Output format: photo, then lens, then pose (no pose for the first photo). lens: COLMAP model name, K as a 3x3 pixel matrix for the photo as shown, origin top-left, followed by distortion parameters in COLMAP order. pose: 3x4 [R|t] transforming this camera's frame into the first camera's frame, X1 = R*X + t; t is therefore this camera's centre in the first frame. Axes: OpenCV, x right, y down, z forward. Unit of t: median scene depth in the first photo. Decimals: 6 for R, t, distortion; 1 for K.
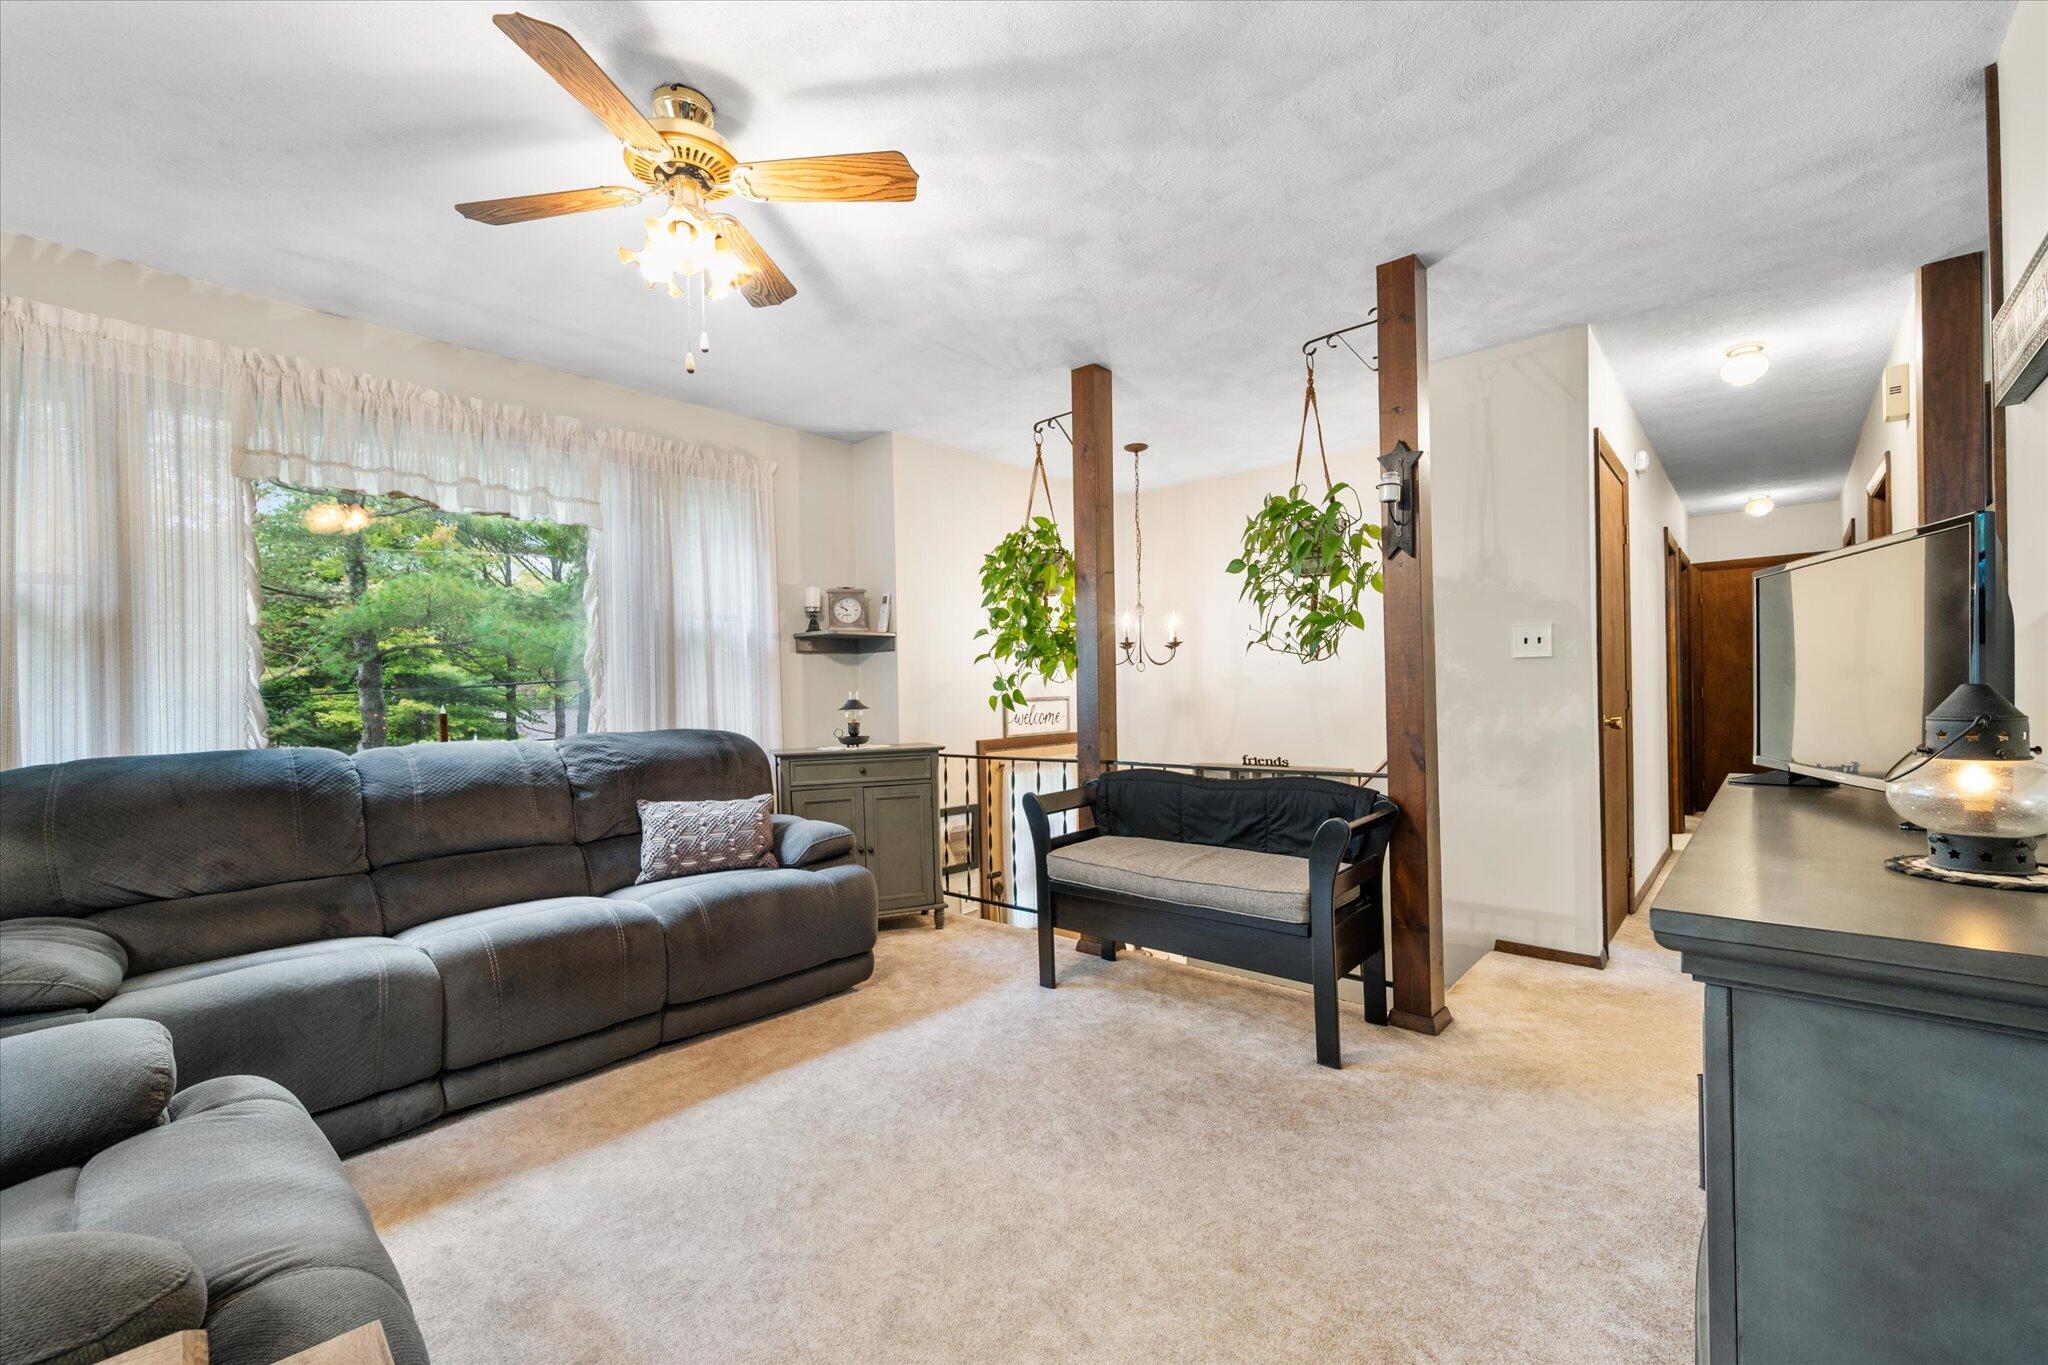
lens RADIAL K [[839.7, 0, 1021.0], [0, 839.7, 696.5], [0, 0, 1]] dist [0.002170, -0.000816]
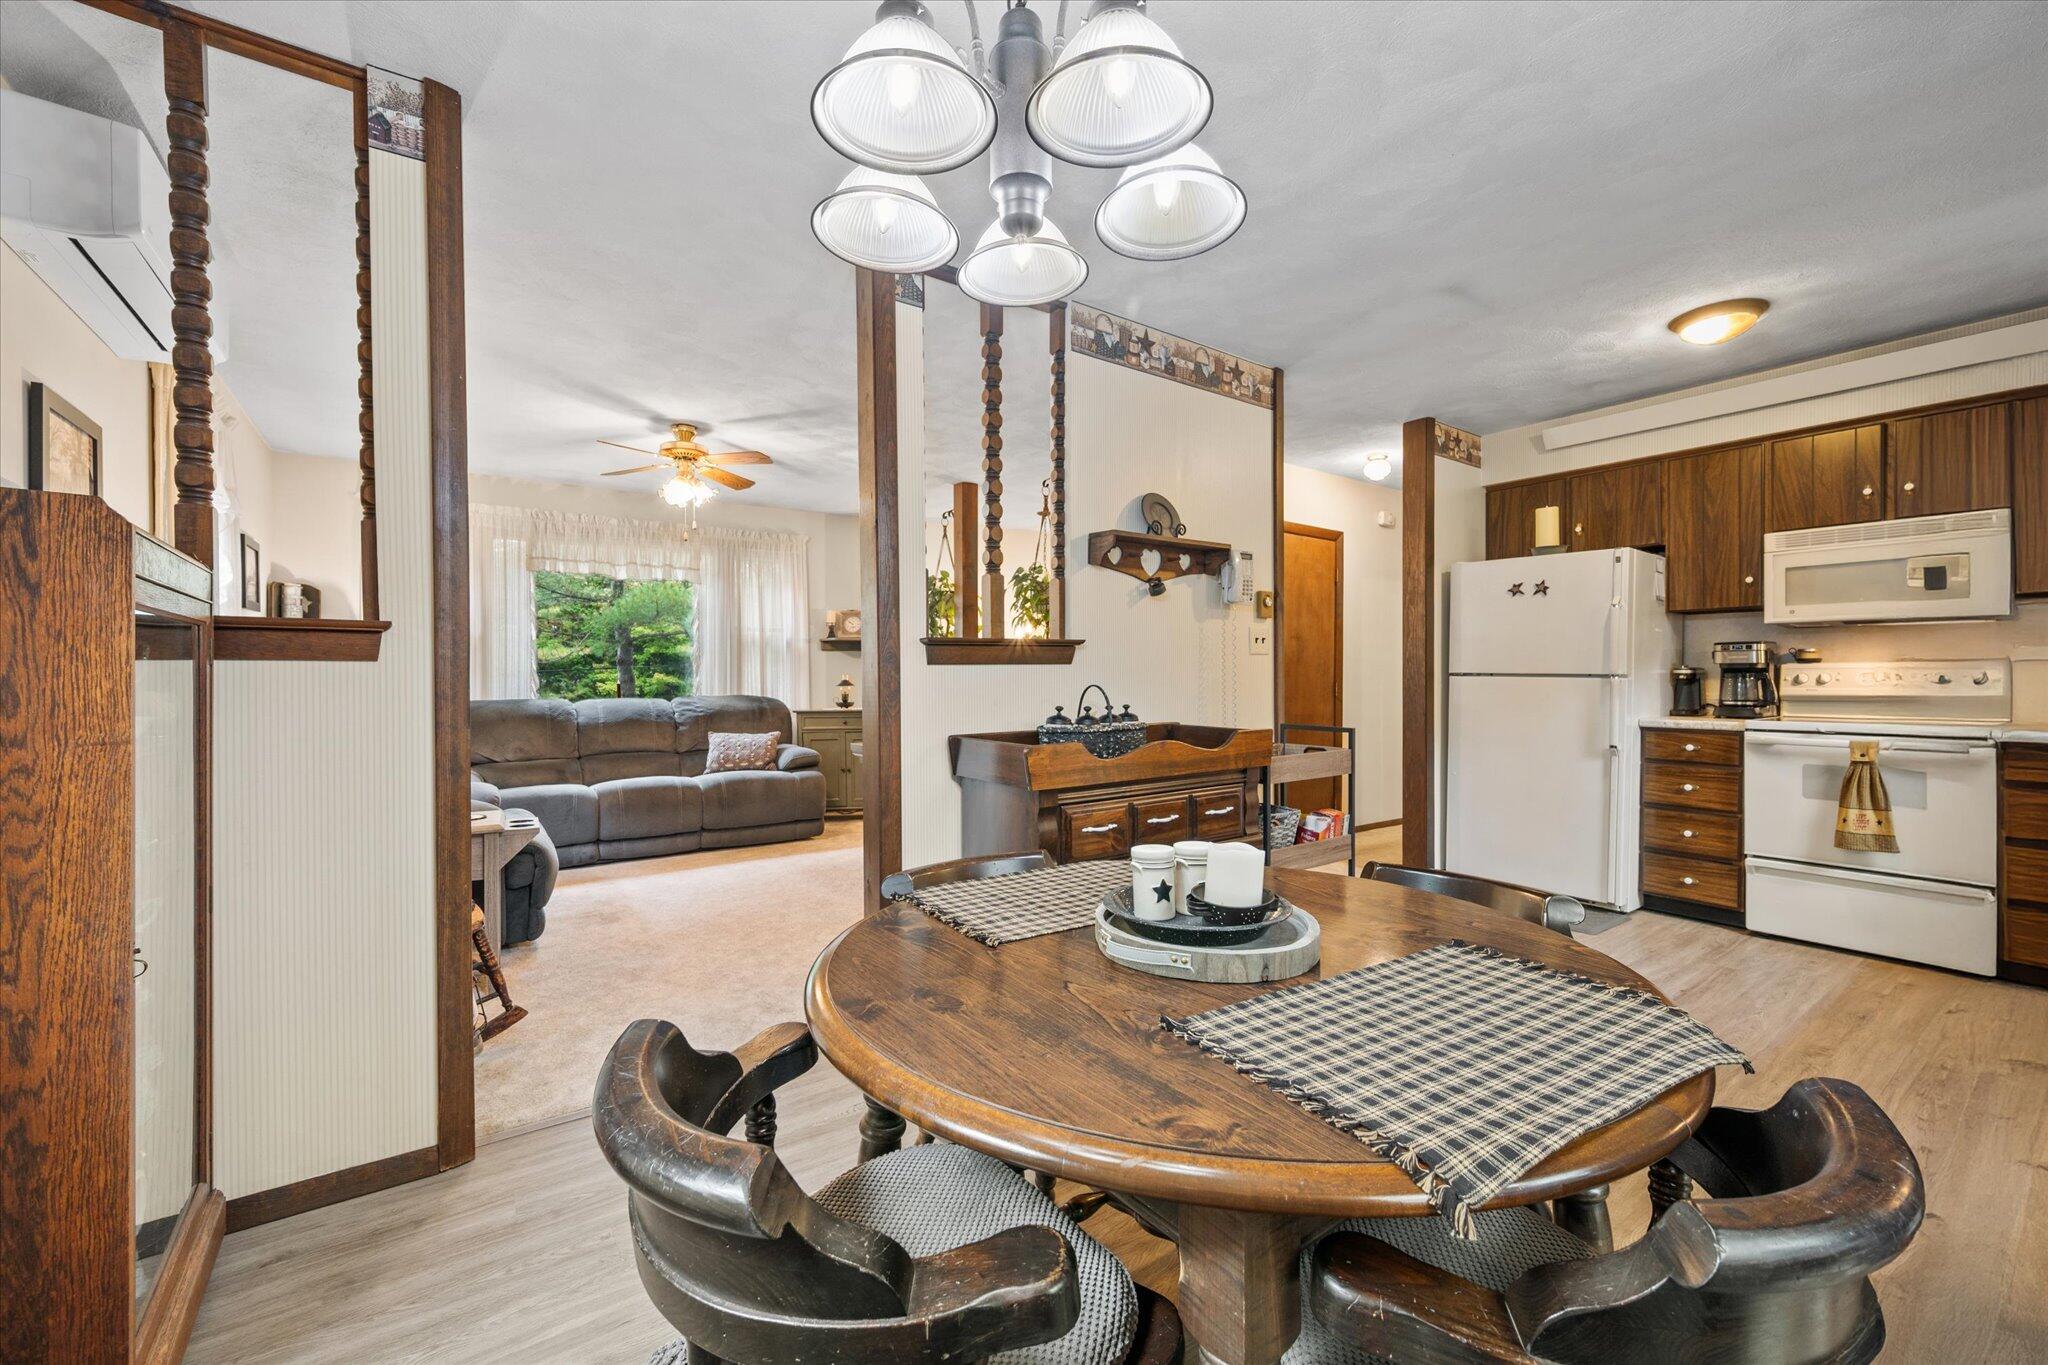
lens RADIAL K [[839.7, 0, 1027.9], [0, 839.7, 681.7], [0, 0, 1]] dist [0.002170, -0.000816]
pose [[0.974019, 0.016838, -0.225838, 0.659327], [-0.015842, 0.999855, 0.006221, -0.011005], [0.225911, -0.002481, 0.974145, -0.661894]]
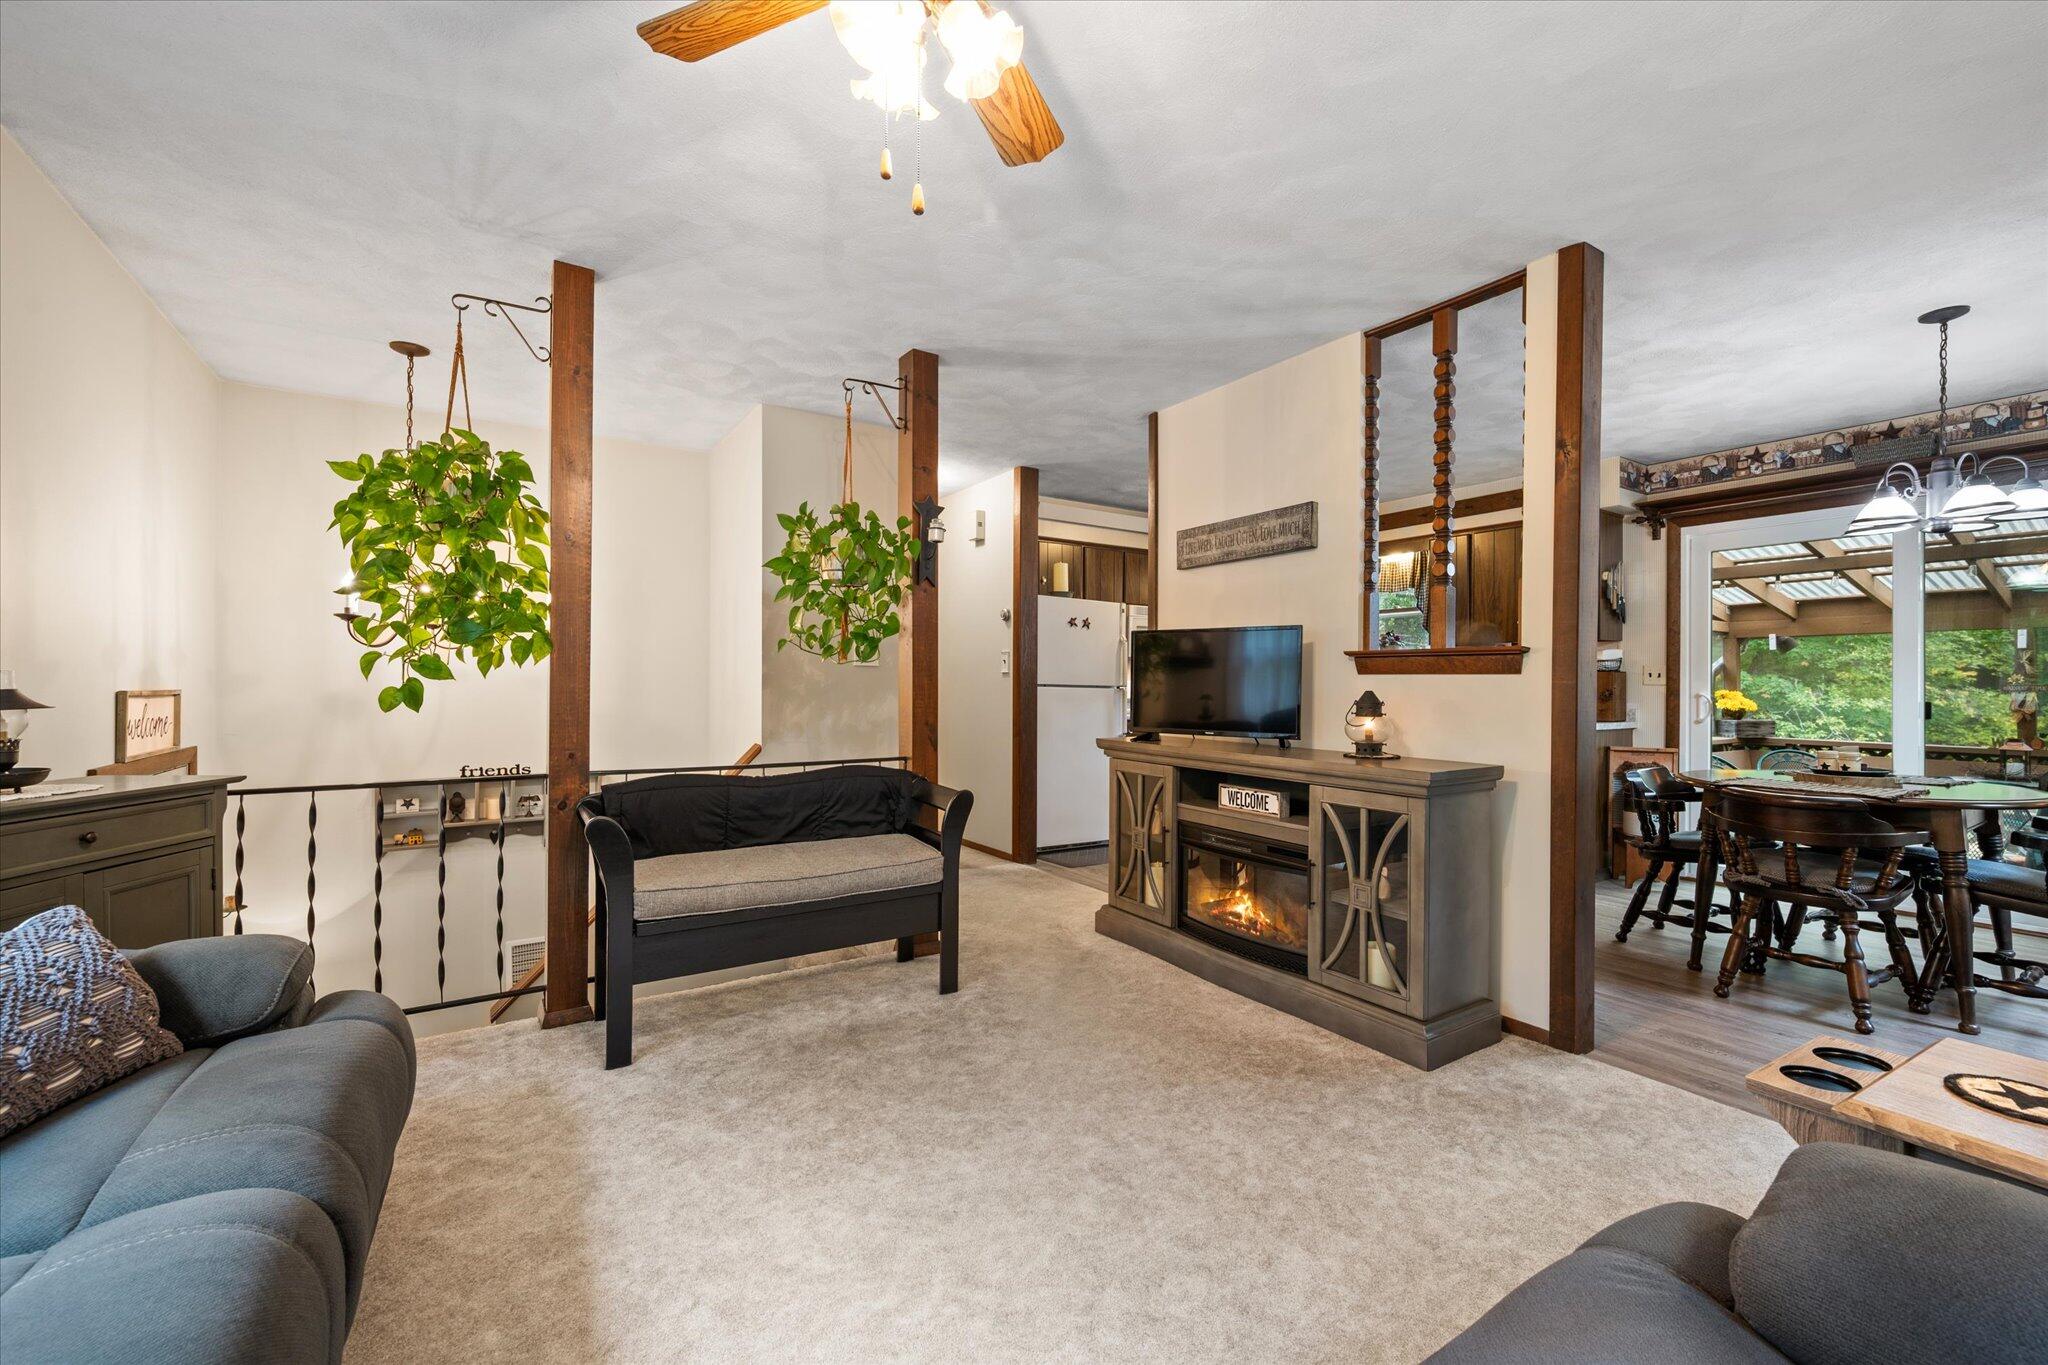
lens RADIAL K [[839.7, 0, 1025.3], [0, 839.7, 688.6], [0, 0, 1]] dist [0.002170, -0.000816]
pose [[0.261793, 0.017866, 0.964959, -0.624042], [-0.005697, 0.999840, -0.016966, 0.010117], [-0.965107, -0.001055, 0.261853, 0.443179]]
